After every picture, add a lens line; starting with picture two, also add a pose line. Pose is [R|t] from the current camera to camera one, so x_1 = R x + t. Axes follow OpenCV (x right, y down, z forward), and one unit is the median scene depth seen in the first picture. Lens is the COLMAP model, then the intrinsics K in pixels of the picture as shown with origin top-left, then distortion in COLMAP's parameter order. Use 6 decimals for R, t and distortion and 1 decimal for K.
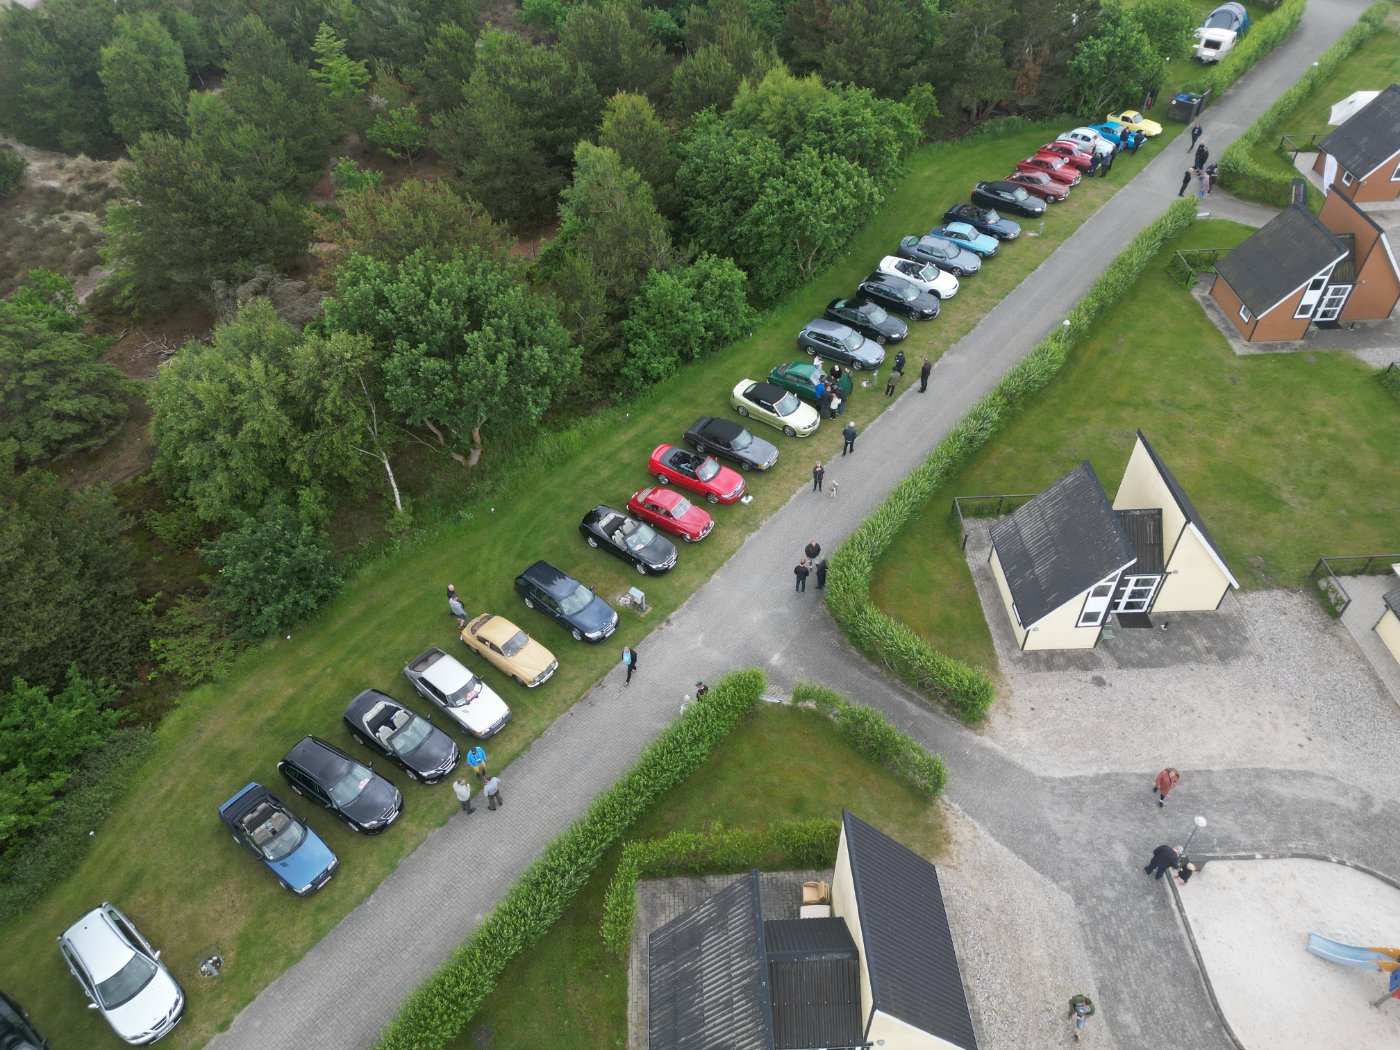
lens RADIAL K [[974.7, 0, 702.1], [0, 974.7, 525.8], [0, 0, 1]] dist [0.076387, -0.069614]
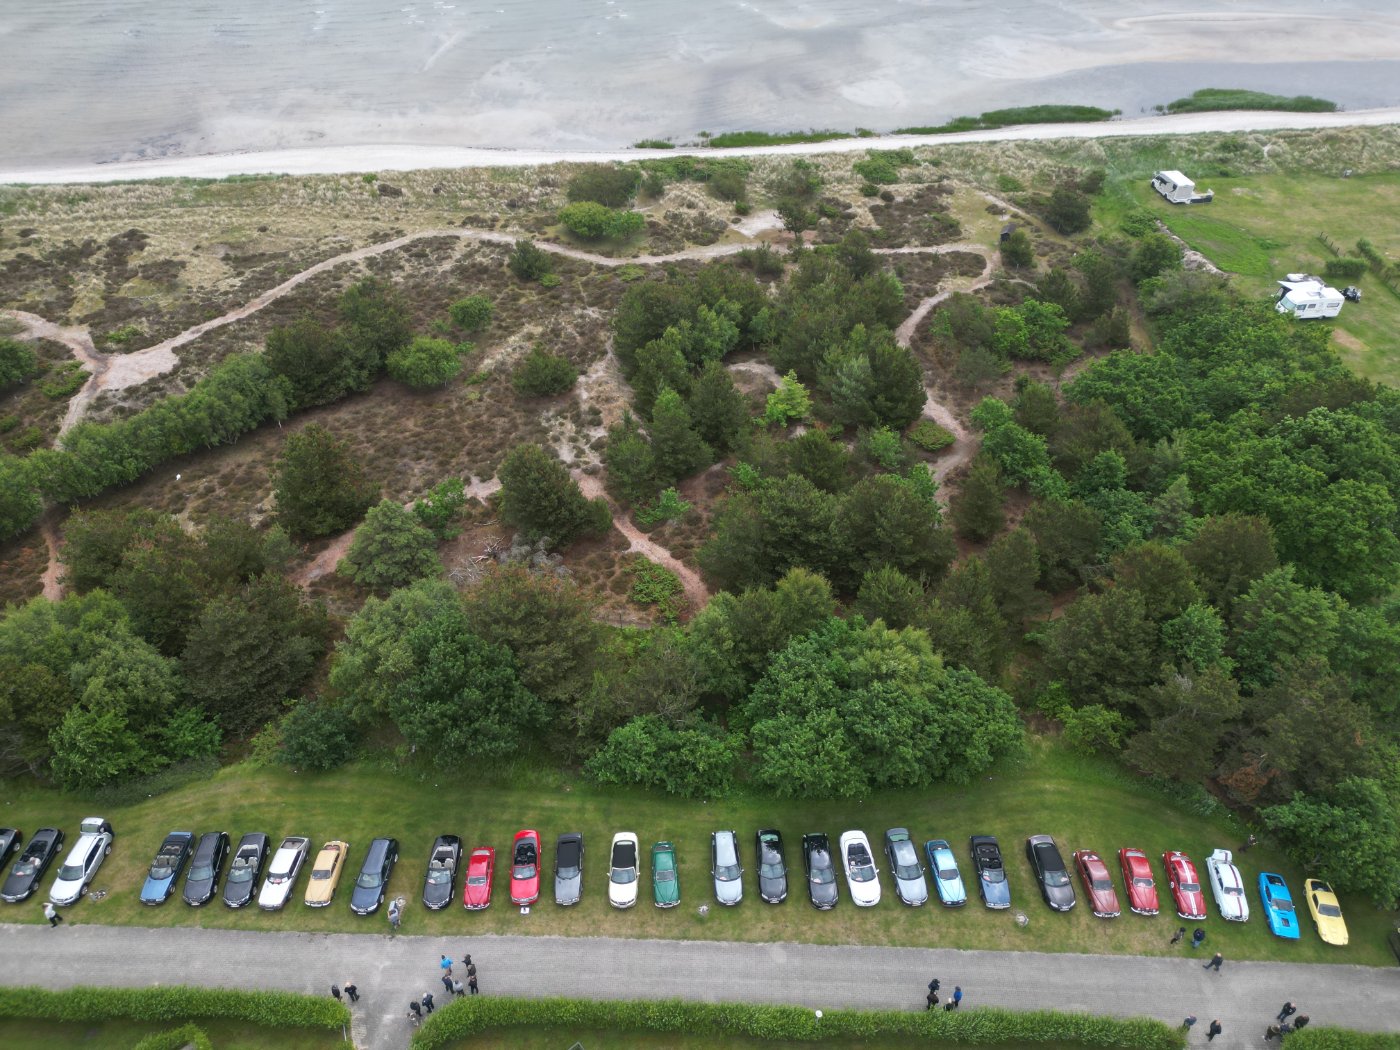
lens RADIAL K [[974.7, 0, 702.1], [0, 974.7, 525.8], [0, 0, 1]] dist [0.076387, -0.069614]
pose [[0.595818, 0.535099, -0.598891, 0.764574], [-0.561212, 0.810828, 0.166130, -0.868757], [0.574493, 0.237122, 0.783410, -0.049982]]
